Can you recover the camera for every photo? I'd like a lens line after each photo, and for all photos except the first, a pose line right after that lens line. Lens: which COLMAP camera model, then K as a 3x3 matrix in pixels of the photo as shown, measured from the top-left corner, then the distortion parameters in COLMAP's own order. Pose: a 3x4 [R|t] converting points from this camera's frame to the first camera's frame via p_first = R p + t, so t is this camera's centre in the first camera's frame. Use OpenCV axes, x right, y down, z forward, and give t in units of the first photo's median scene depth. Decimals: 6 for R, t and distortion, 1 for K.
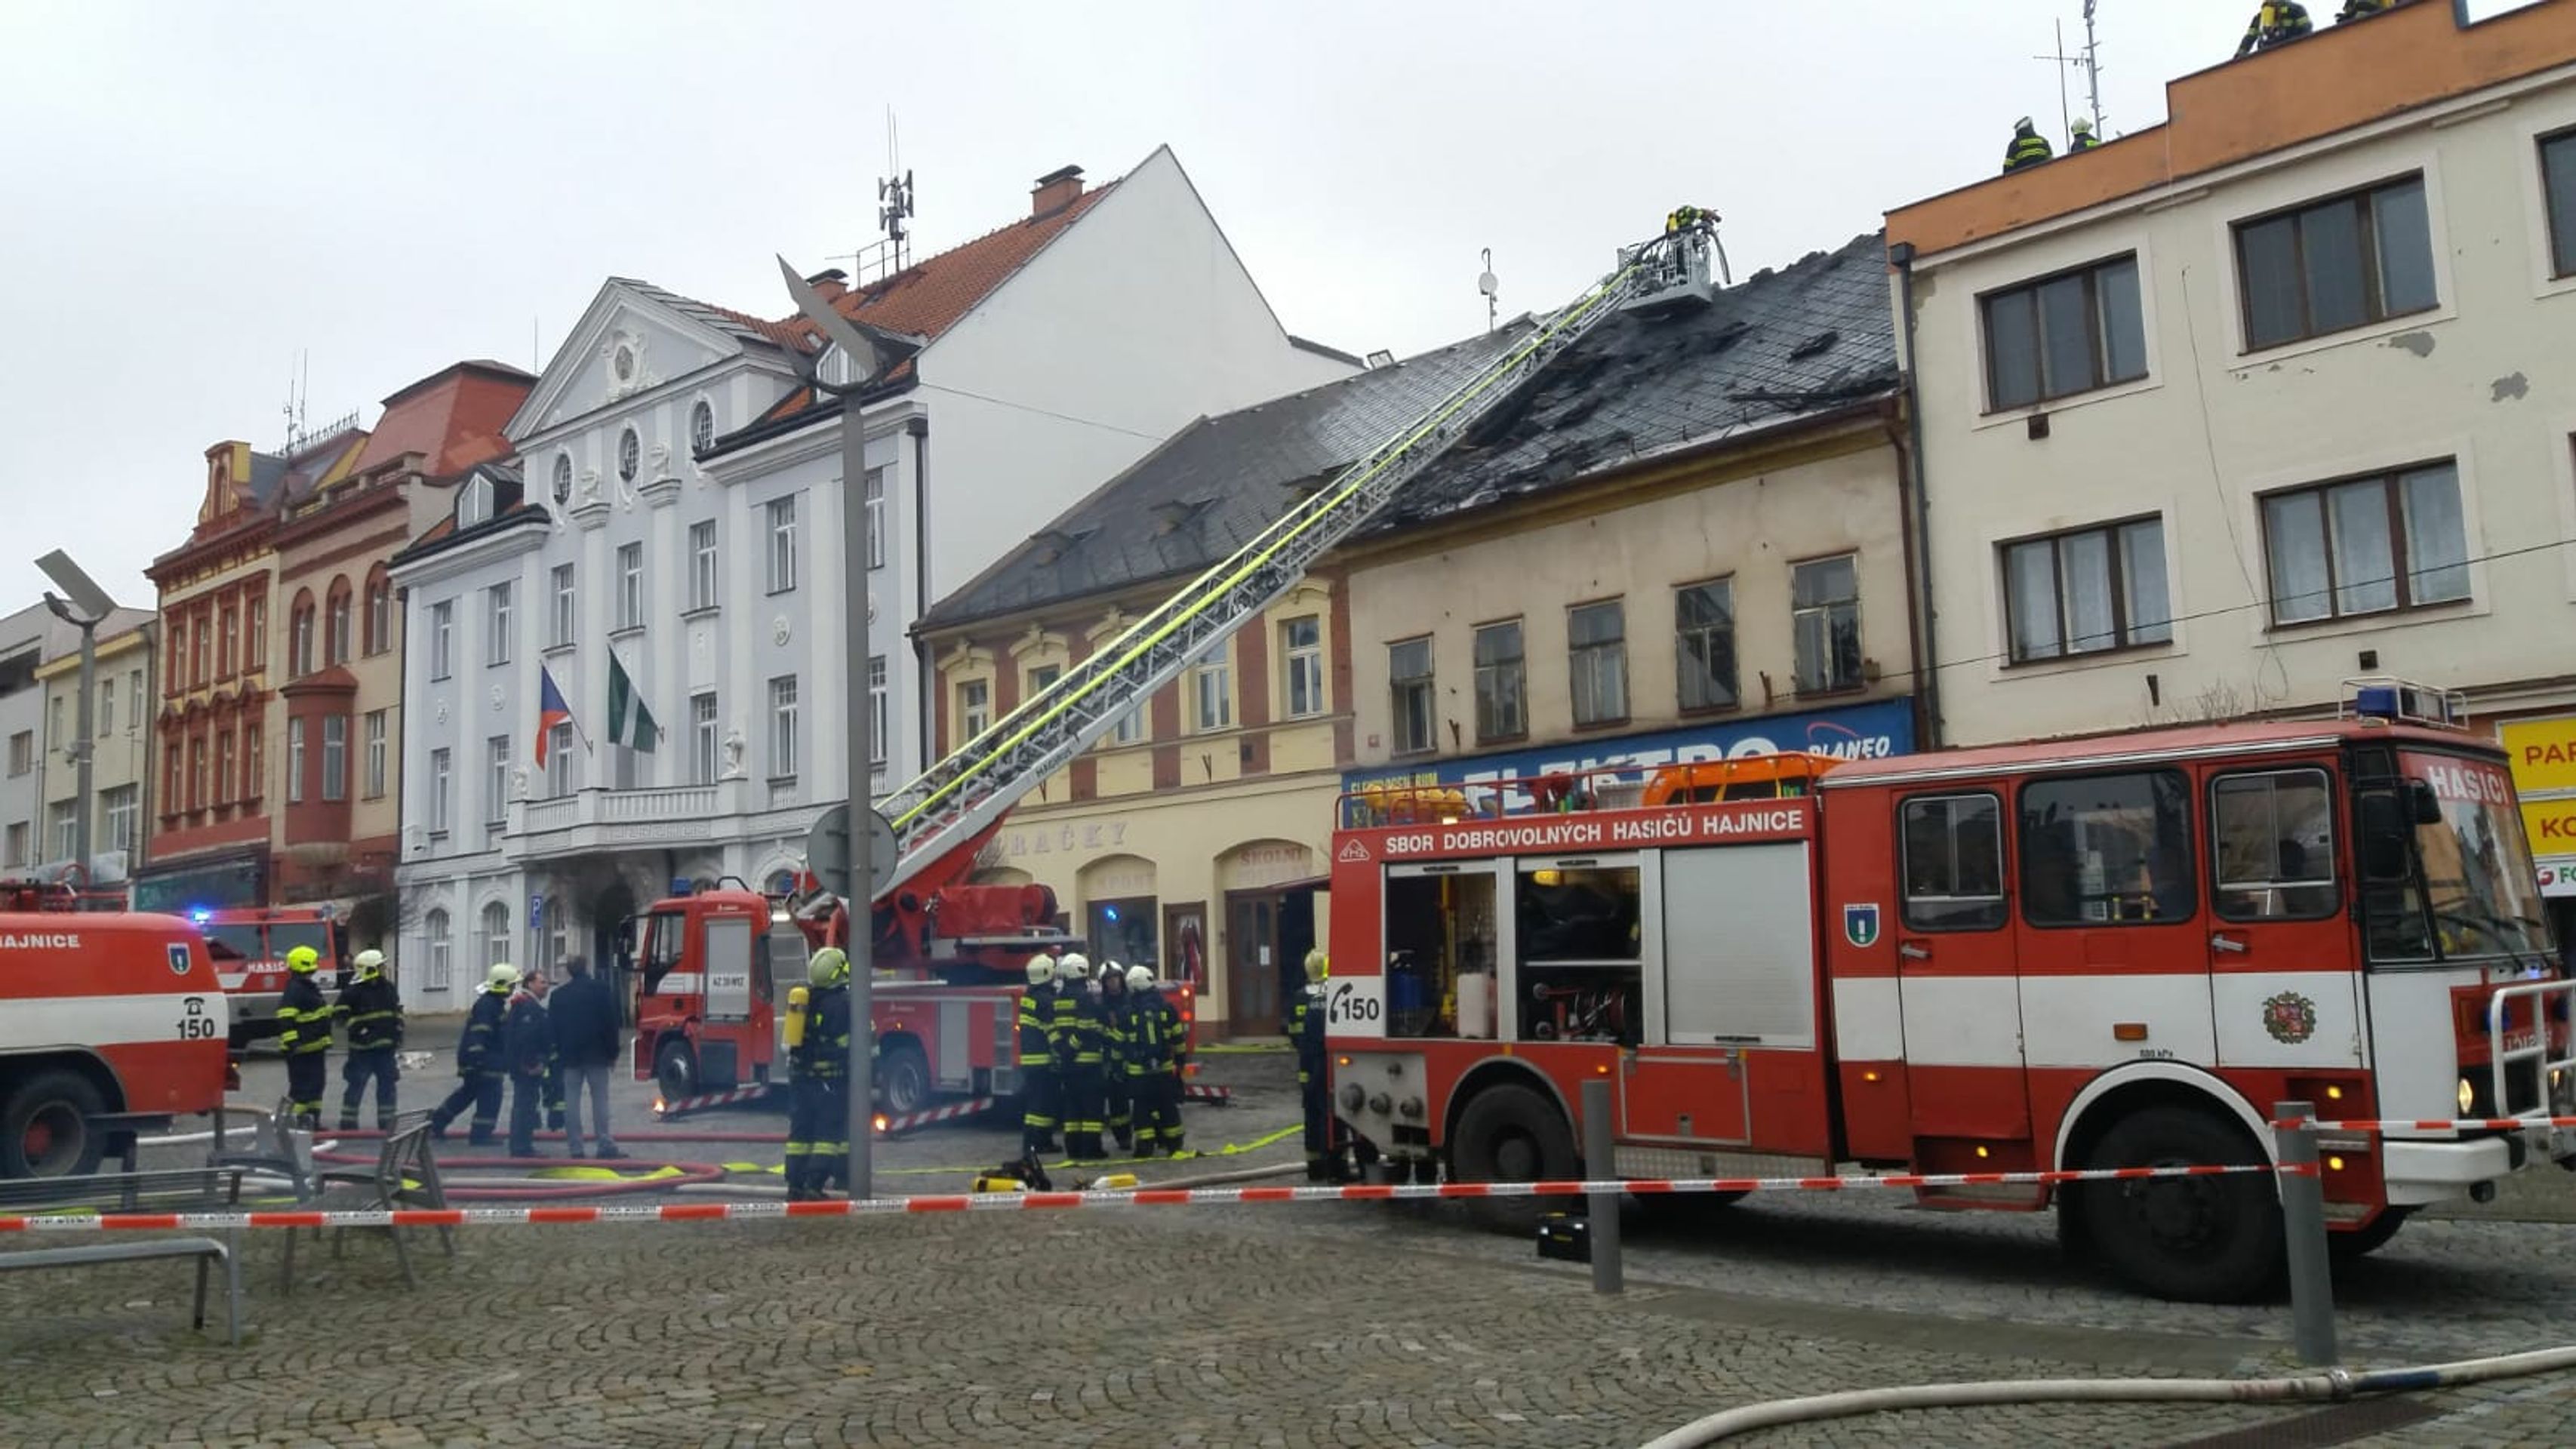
lens RADIAL K [[2019.7, 0, 1288.0], [0, 2019.7, 724.5], [0, 0, 1]] dist [0.008387, -0.009129]
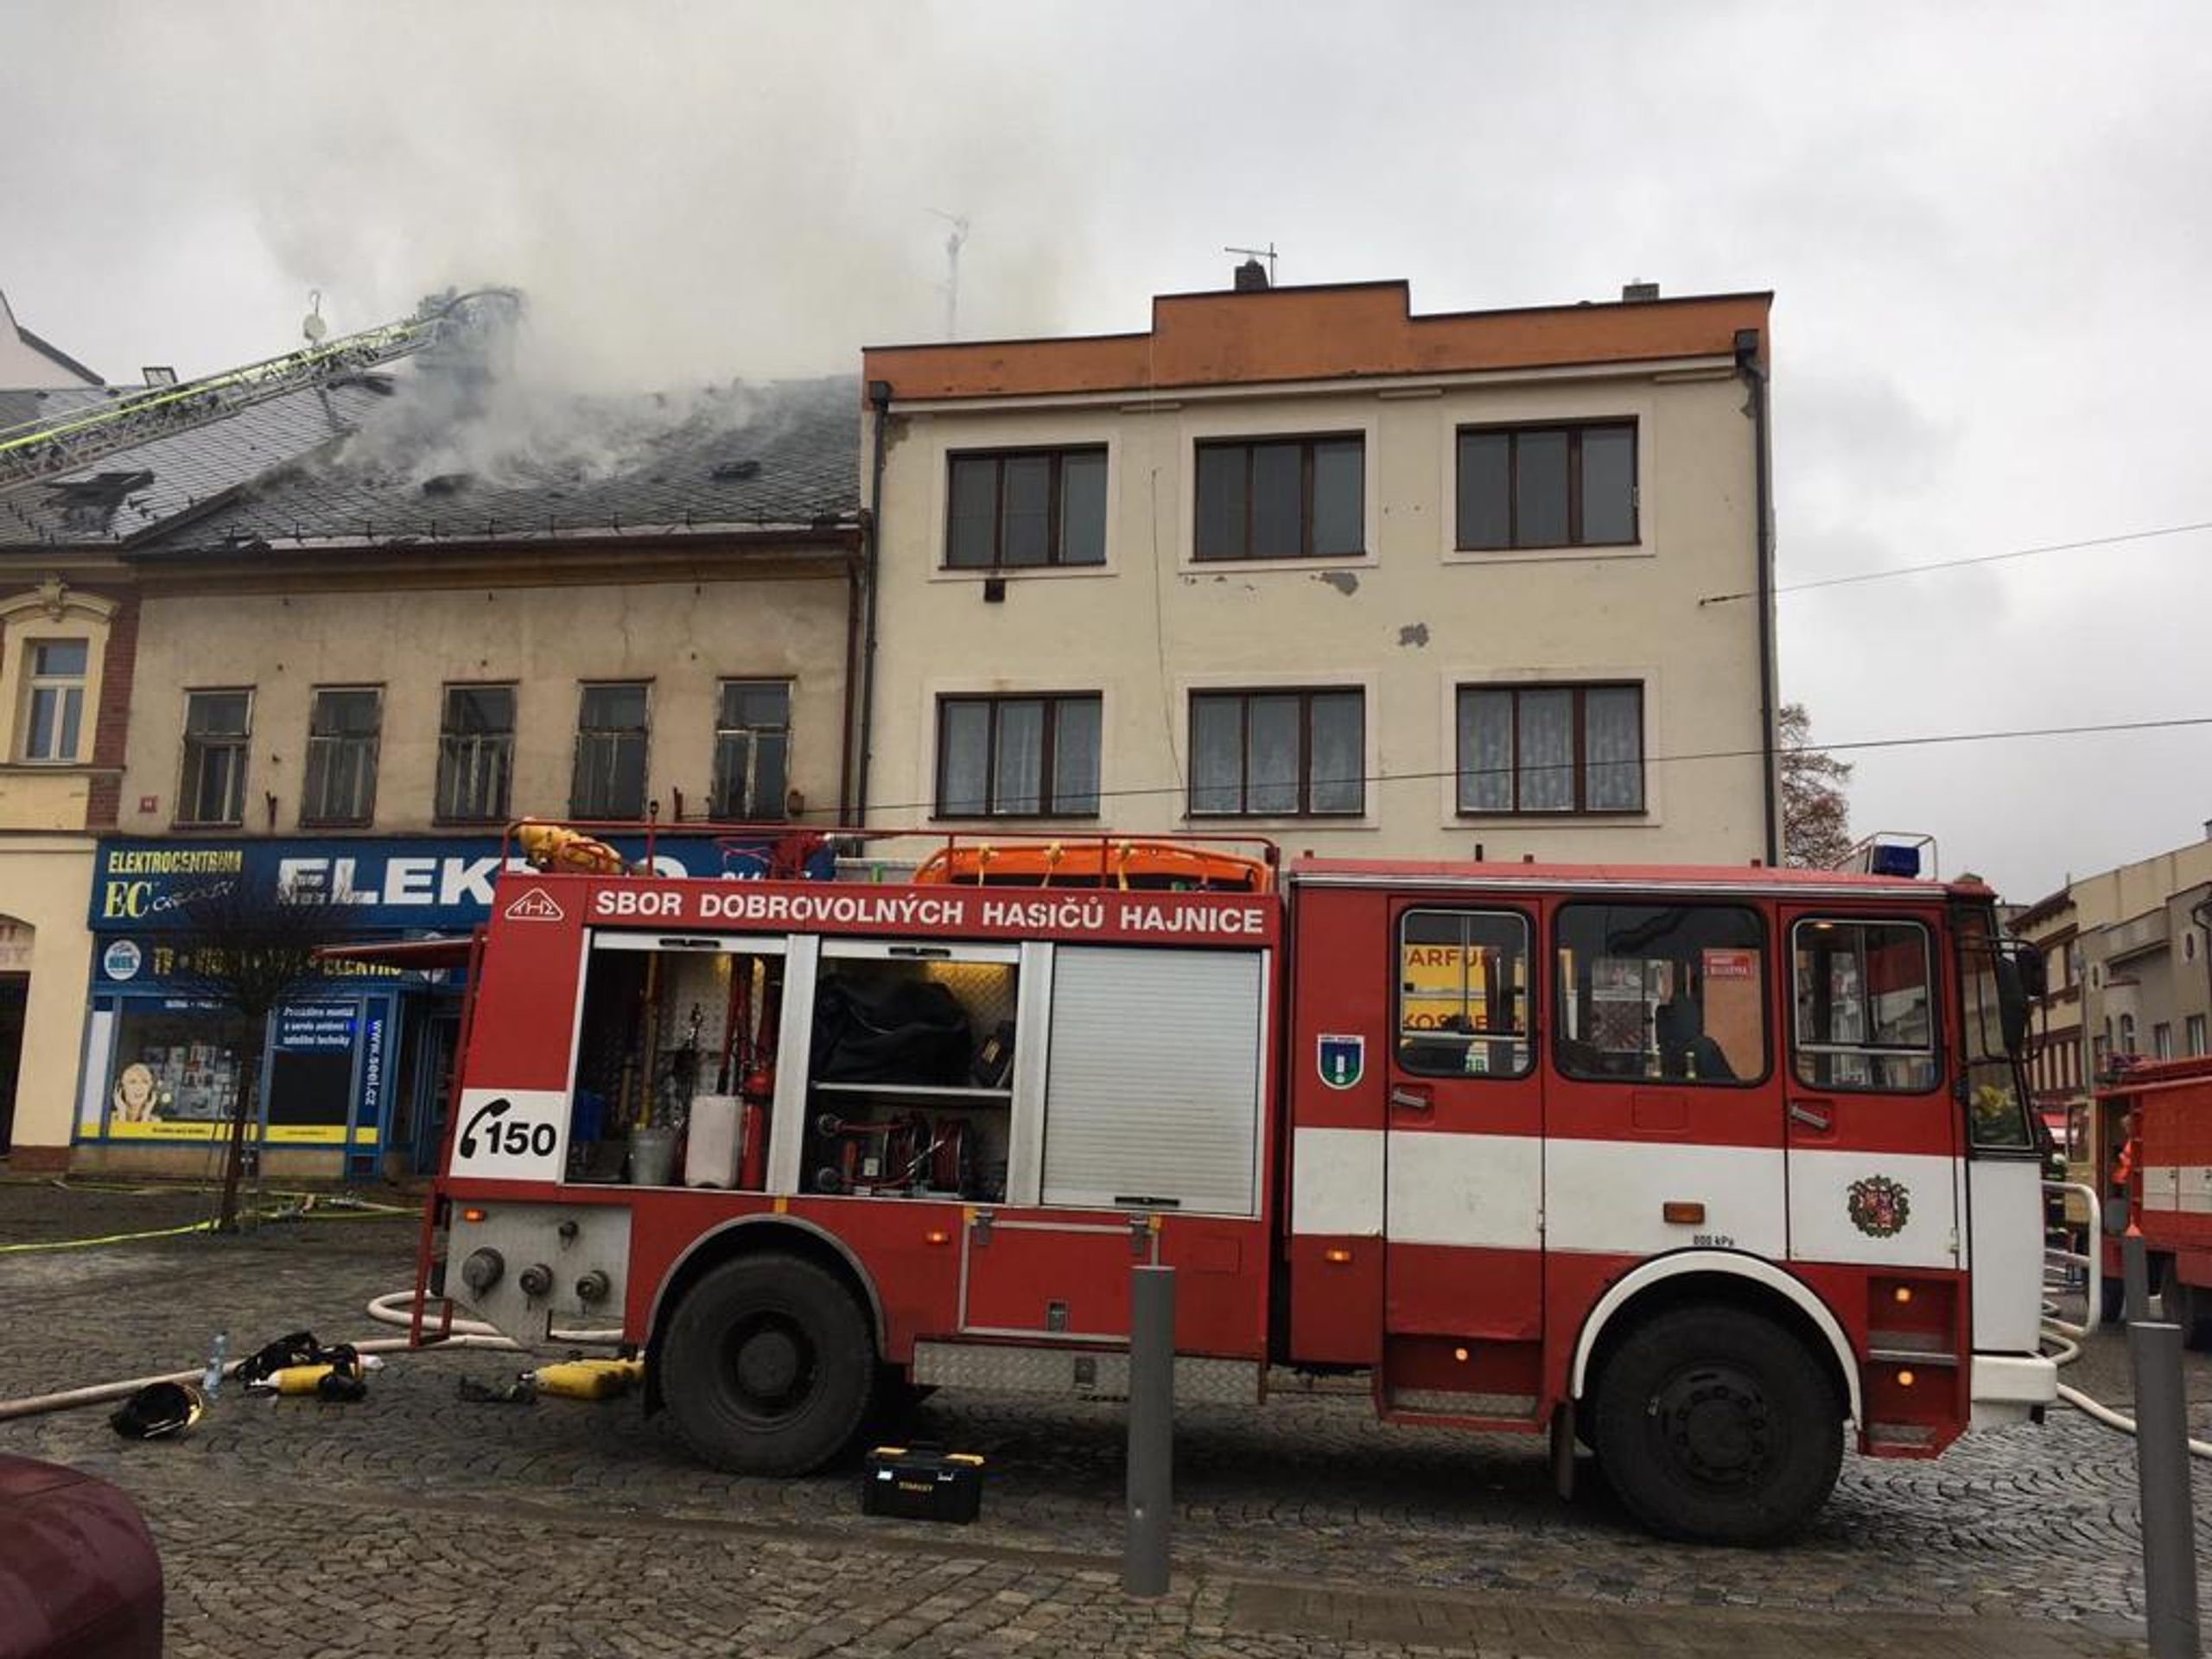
lens RADIAL K [[1809.6, 0, 1106.0], [0, 1809.6, 829.5], [0, 0, 1]] dist [0.104131, -0.139546]
pose [[0.806594, 0.141556, 0.573907, -0.108000], [-0.122445, 0.989856, -0.072063, 0.036801], [-0.578286, -0.012146, 0.815744, 0.243850]]
